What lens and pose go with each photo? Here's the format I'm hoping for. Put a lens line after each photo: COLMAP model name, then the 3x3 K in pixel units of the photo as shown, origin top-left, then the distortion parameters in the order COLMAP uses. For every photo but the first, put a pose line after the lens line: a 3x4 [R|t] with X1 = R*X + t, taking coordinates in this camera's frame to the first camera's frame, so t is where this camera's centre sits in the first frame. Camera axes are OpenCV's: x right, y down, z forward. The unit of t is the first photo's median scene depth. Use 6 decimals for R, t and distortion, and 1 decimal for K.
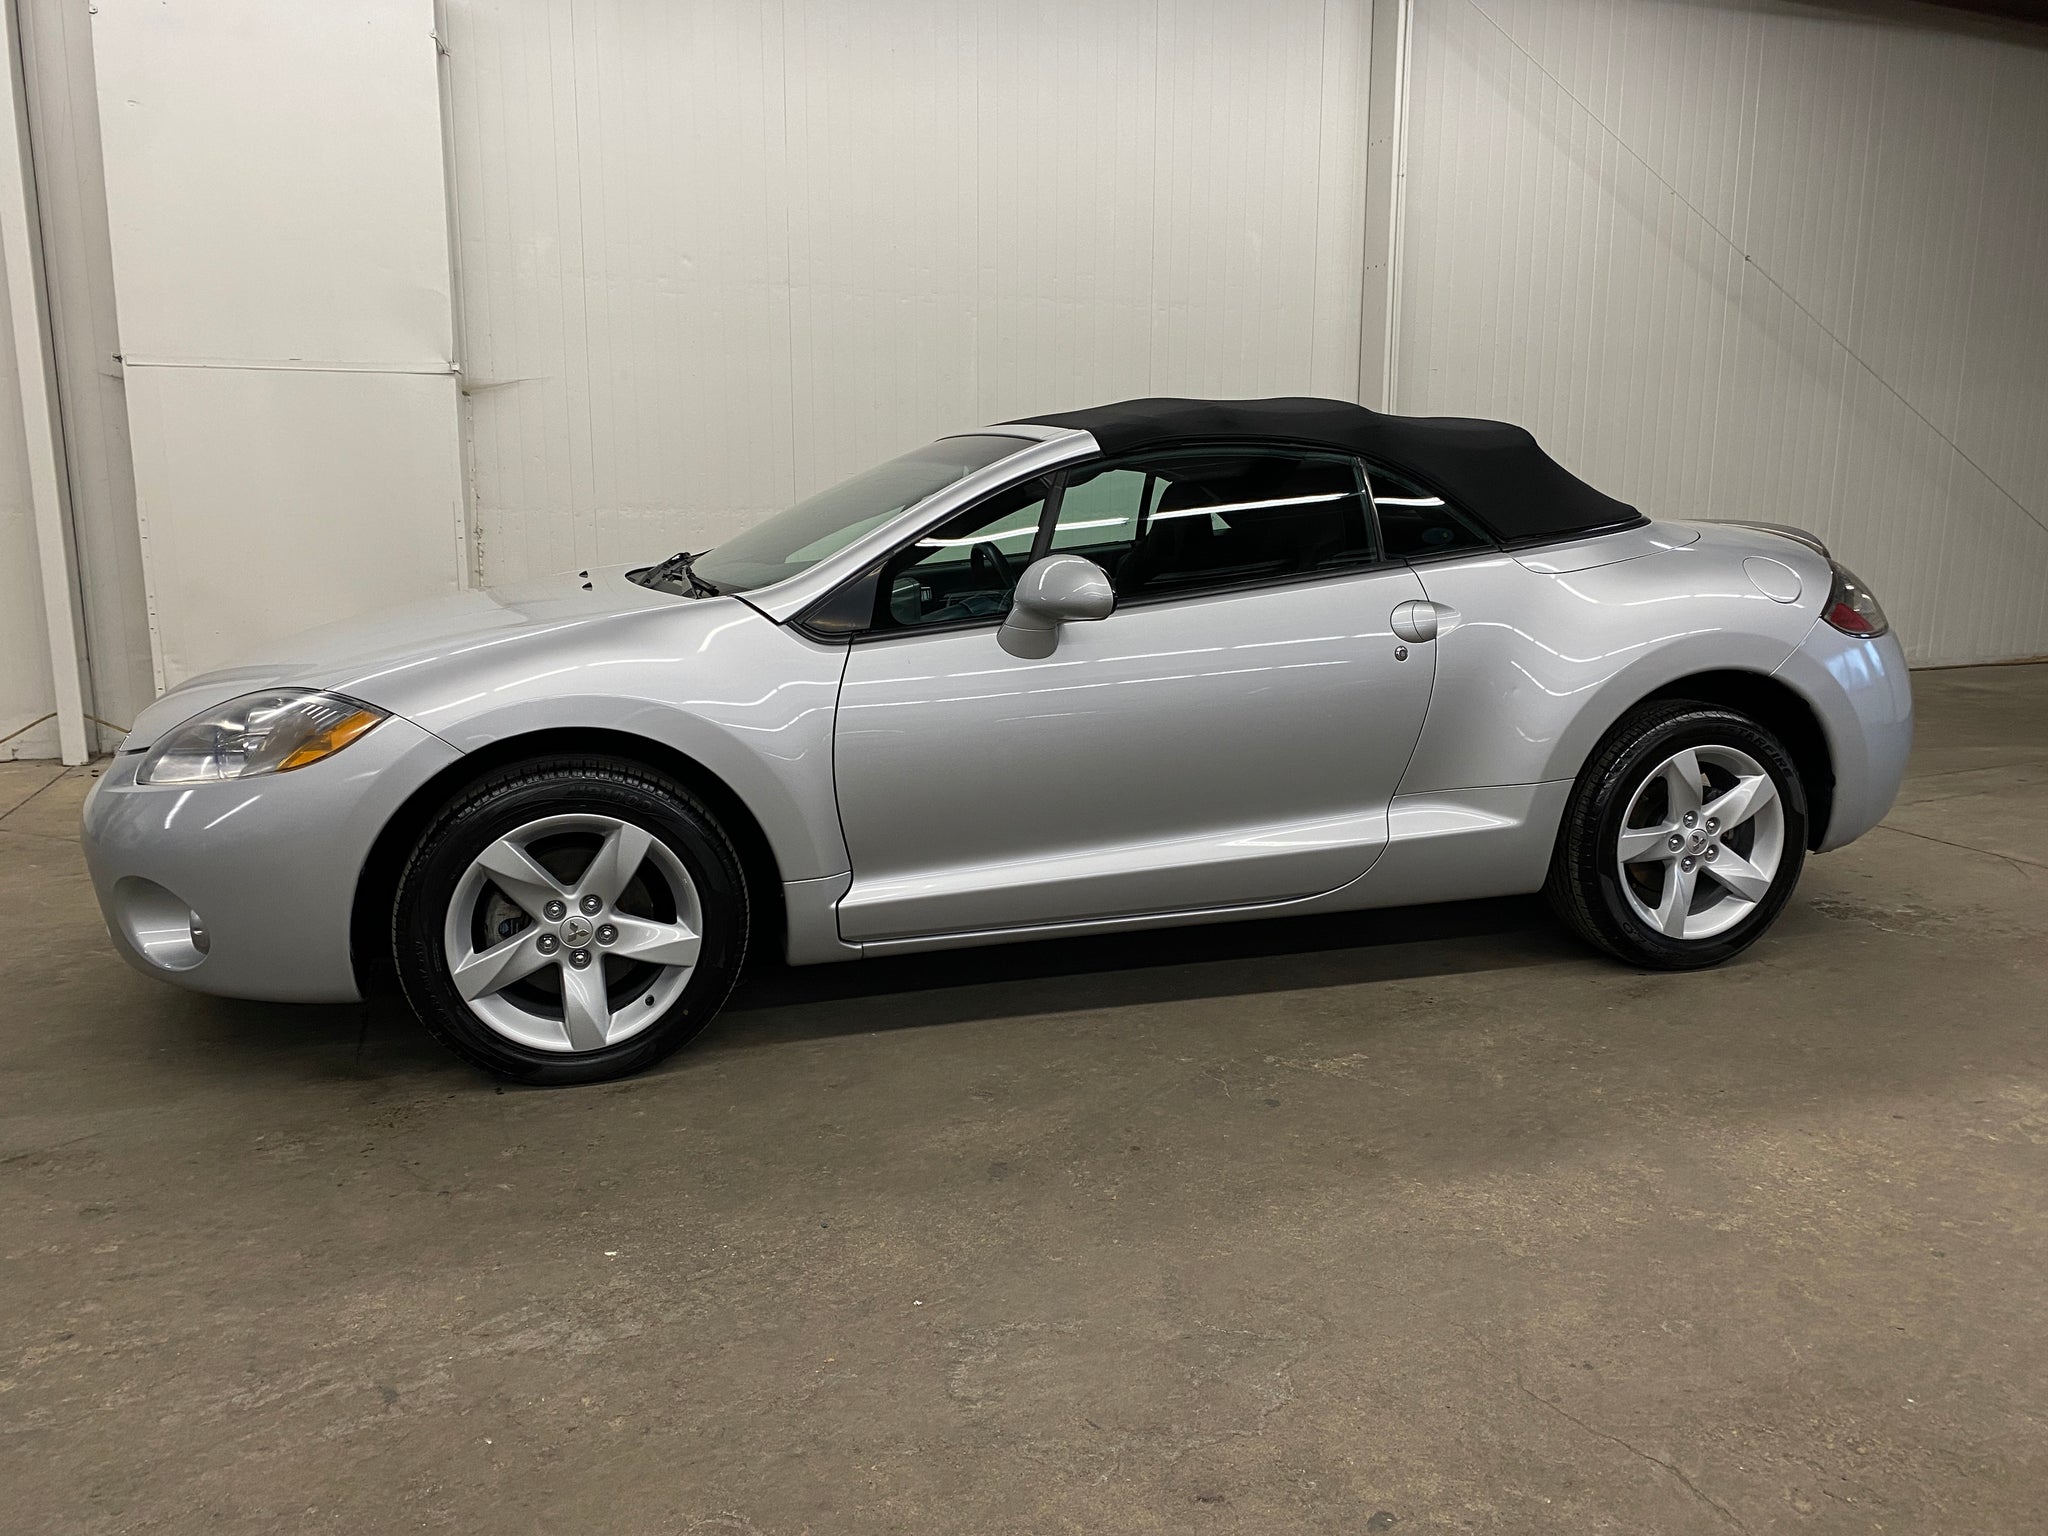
lens RADIAL K [[1567.6, 0, 1019.7], [0, 1567.6, 744.1], [0, 0, 1]] dist [0.018490, -0.013780]
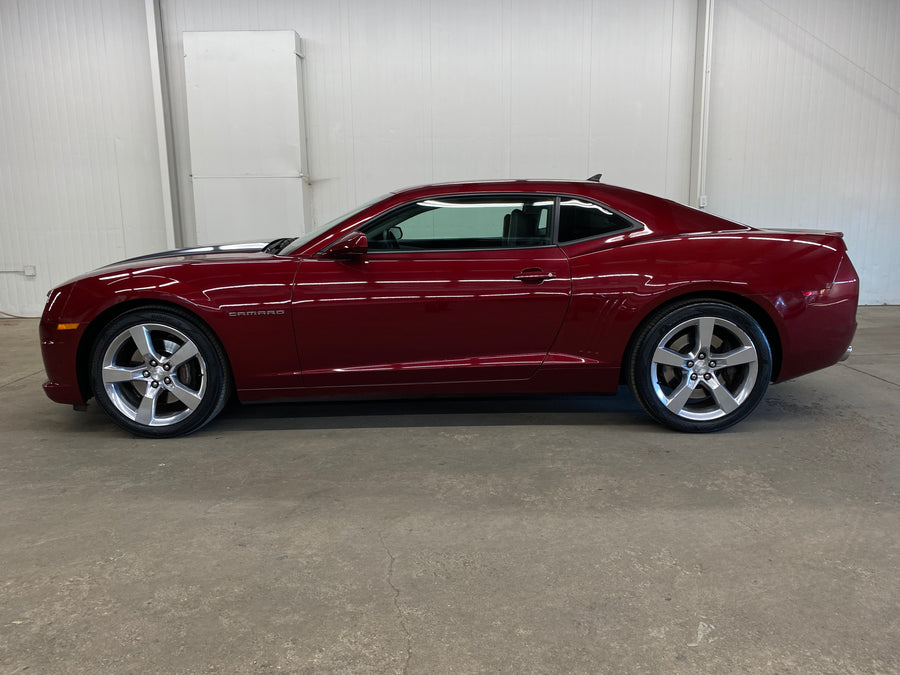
lens RADIAL K [[688.9, 0, 443.3], [0, 688.9, 331.9], [0, 0, 1]] dist [0.018490, -0.013780]
pose [[0.948864, 0.037990, -0.313390, 0.579307], [-0.037319, 0.999270, 0.008143, 0.024790], [0.313471, 0.003969, 0.949590, -0.101883]]
